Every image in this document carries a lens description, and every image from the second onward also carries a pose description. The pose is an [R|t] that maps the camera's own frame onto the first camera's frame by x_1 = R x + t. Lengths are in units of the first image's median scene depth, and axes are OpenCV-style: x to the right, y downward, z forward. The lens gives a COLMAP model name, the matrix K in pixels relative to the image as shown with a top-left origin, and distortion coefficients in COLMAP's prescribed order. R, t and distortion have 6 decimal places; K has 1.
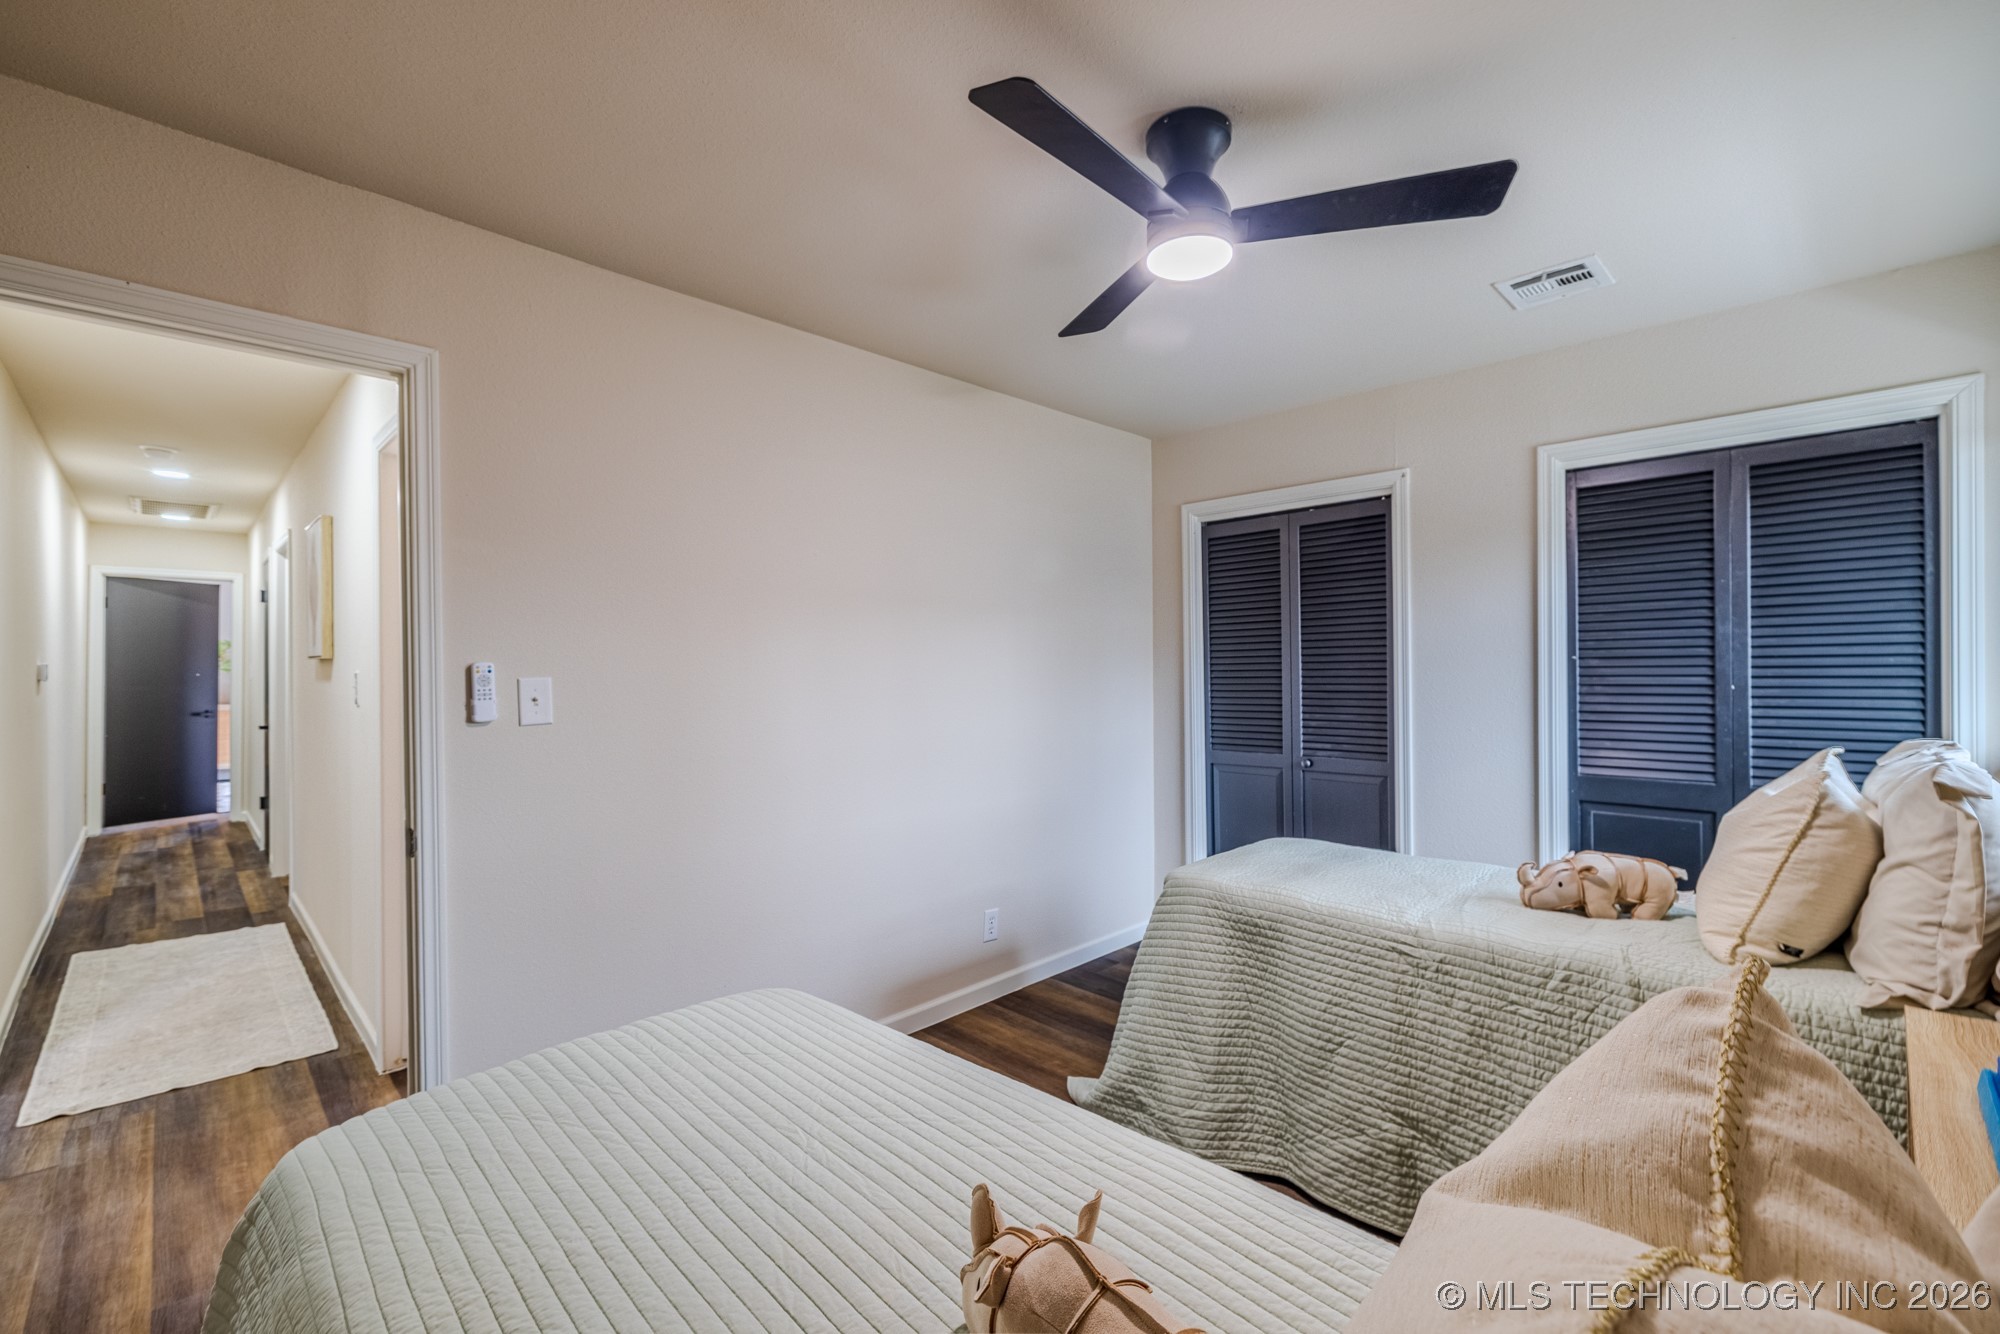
lens RADIAL K [[839.8, 0, 997.9], [0, 839.8, 667.6], [0, 0, 1]] dist [0.000433, -0.000484]
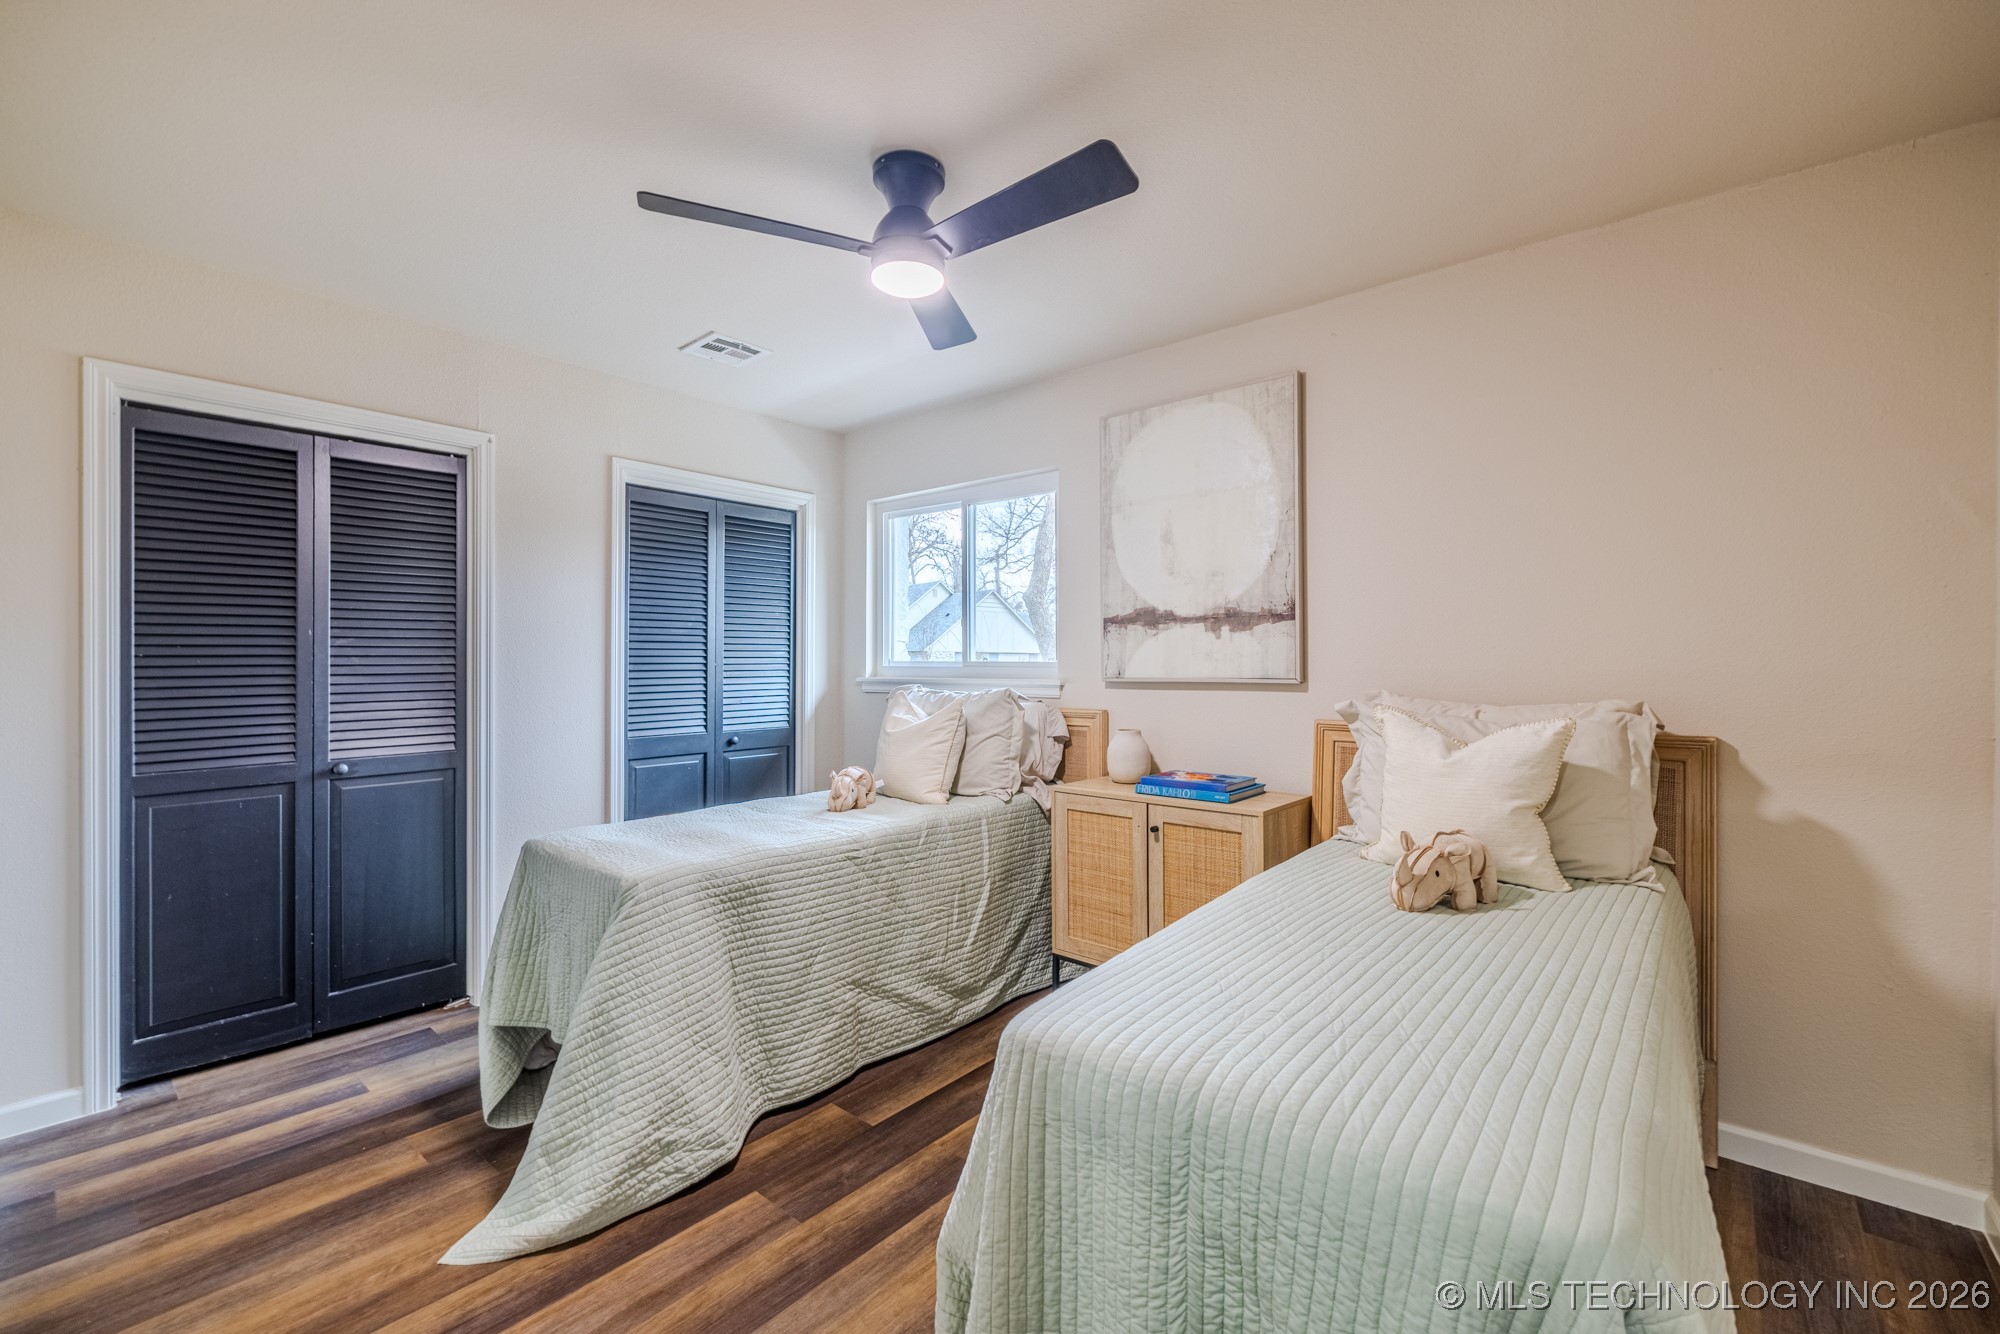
lens RADIAL K [[839.8, 0, 997.9], [0, 839.8, 667.6], [0, 0, 1]] dist [0.000433, -0.000484]
pose [[-0.084763, 0.000705, 0.996401, -0.694677], [0.000325, 1.000000, -0.000680, 0.034826], [-0.996401, 0.000267, -0.084763, 0.725877]]
